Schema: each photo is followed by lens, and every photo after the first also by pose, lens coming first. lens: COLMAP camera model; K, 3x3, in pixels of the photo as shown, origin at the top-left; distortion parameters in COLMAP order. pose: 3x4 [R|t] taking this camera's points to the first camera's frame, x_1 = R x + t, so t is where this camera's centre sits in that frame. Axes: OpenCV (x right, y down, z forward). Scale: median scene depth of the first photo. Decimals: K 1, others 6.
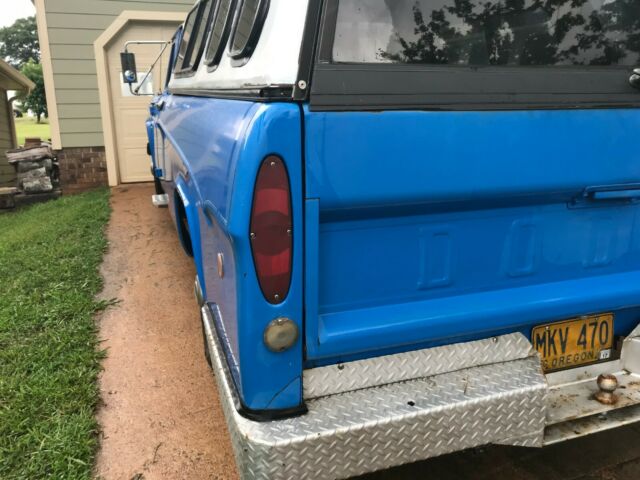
lens RADIAL K [[532.2, 0, 320.0], [0, 532.2, 240.0], [0, 0, 1]] dist [0.016983, 0.007796]
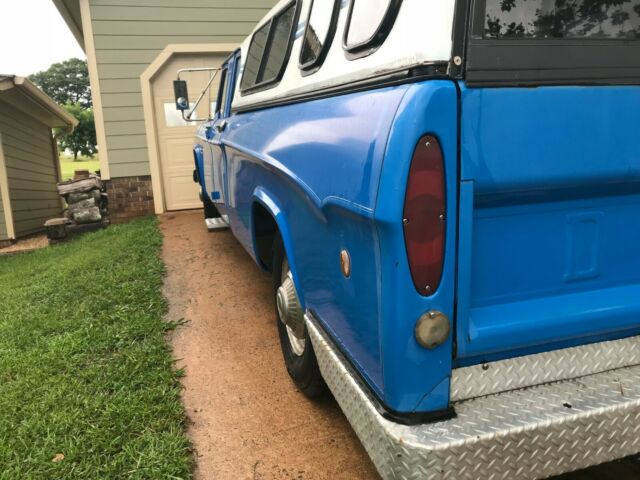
lens RADIAL K [[532.2, 0, 320.0], [0, 532.2, 240.0], [0, 0, 1]] dist [0.016983, 0.007796]
pose [[0.998474, -0.027893, -0.047668, -0.156856], [0.025287, 0.998198, -0.054413, 0.047906], [0.049100, 0.053125, 0.997380, 0.035500]]
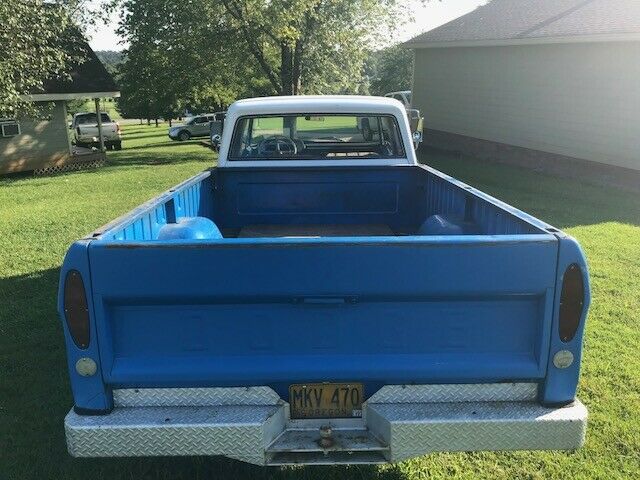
lens RADIAL K [[532.2, 0, 320.0], [0, 532.2, 240.0], [0, 0, 1]] dist [0.016983, 0.007796]
pose [[0.952728, 0.066371, -0.296487, 0.823922], [-0.082221, 0.995758, -0.041302, -0.162413], [0.292488, 0.063727, 0.954143, -0.351409]]
